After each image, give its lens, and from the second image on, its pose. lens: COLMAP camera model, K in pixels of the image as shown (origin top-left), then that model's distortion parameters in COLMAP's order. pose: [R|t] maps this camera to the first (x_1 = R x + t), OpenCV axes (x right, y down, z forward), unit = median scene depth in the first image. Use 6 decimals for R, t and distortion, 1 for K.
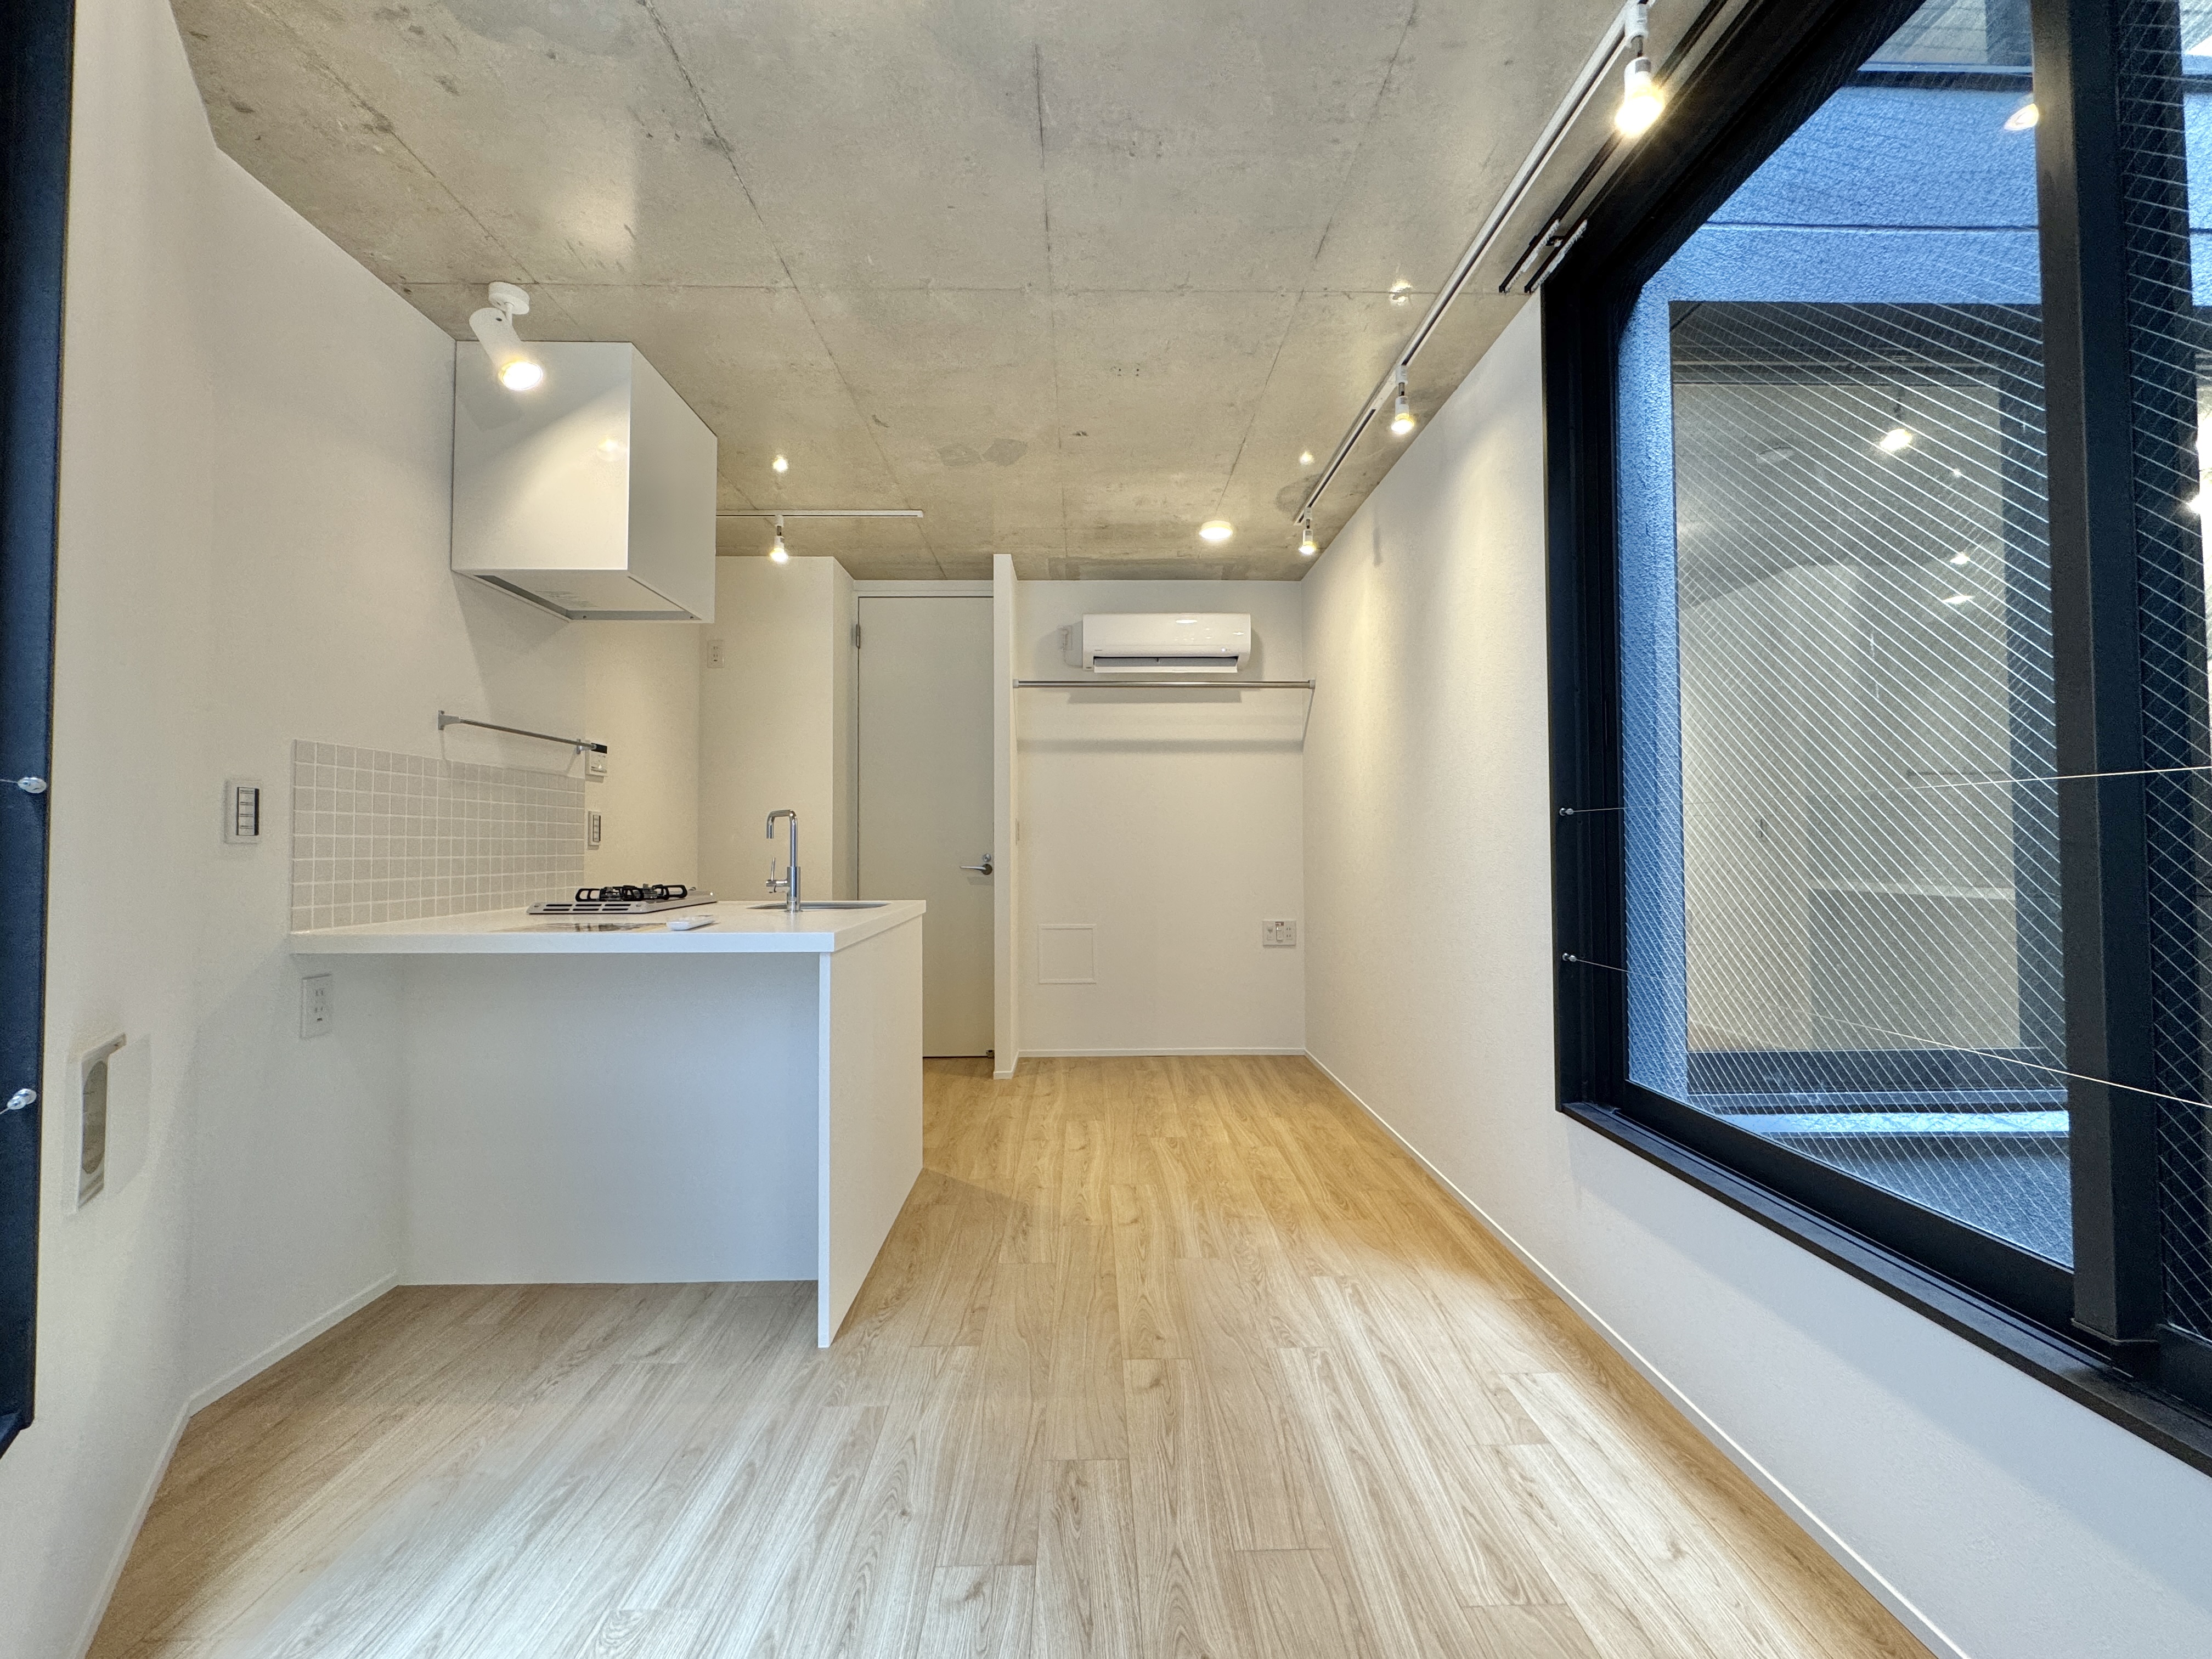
lens RADIAL K [[883.9, 0, 1105.8], [0, 883.9, 833.8], [0, 0, 1]] dist [-0.000399, 0.000261]
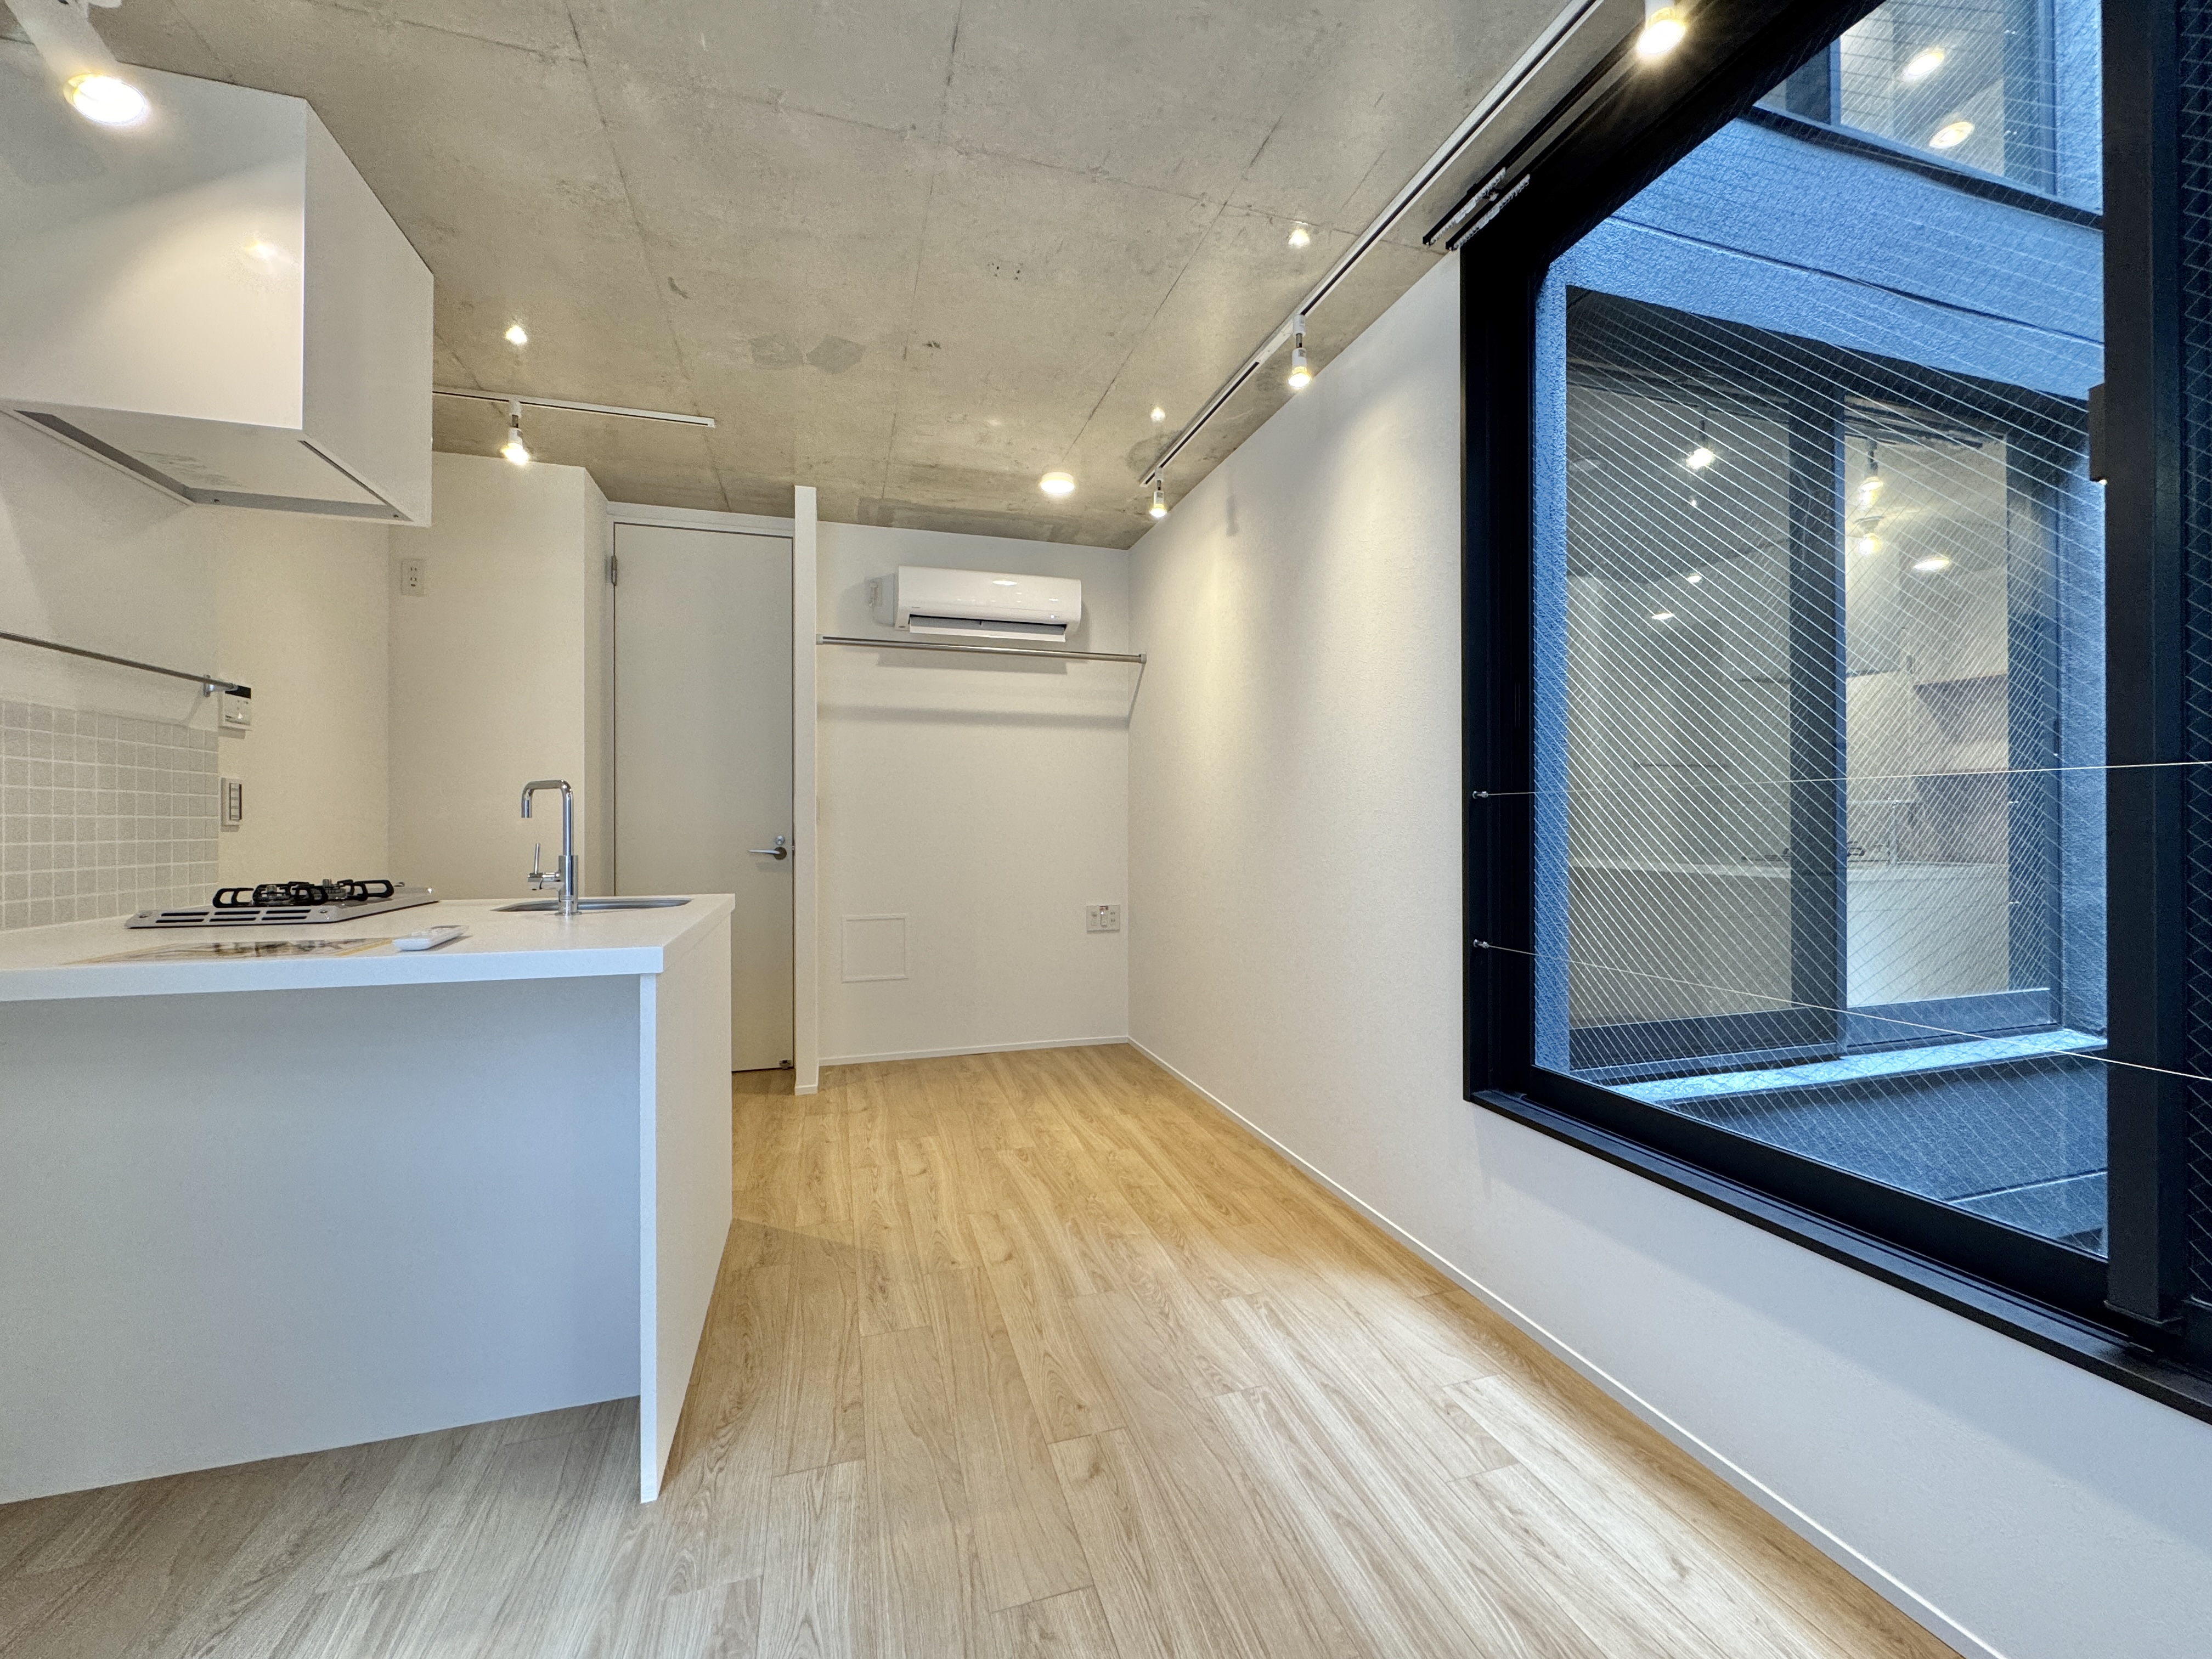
lens RADIAL K [[883.9, 0, 1106.1], [0, 883.9, 830.7], [0, 0, 1]] dist [-0.000399, 0.000261]
pose [[0.961699, 0.000453, 0.274109, -0.118616], [-0.006097, 0.999787, 0.019739, -0.001563], [-0.274041, -0.020654, 0.961496, 0.146316]]
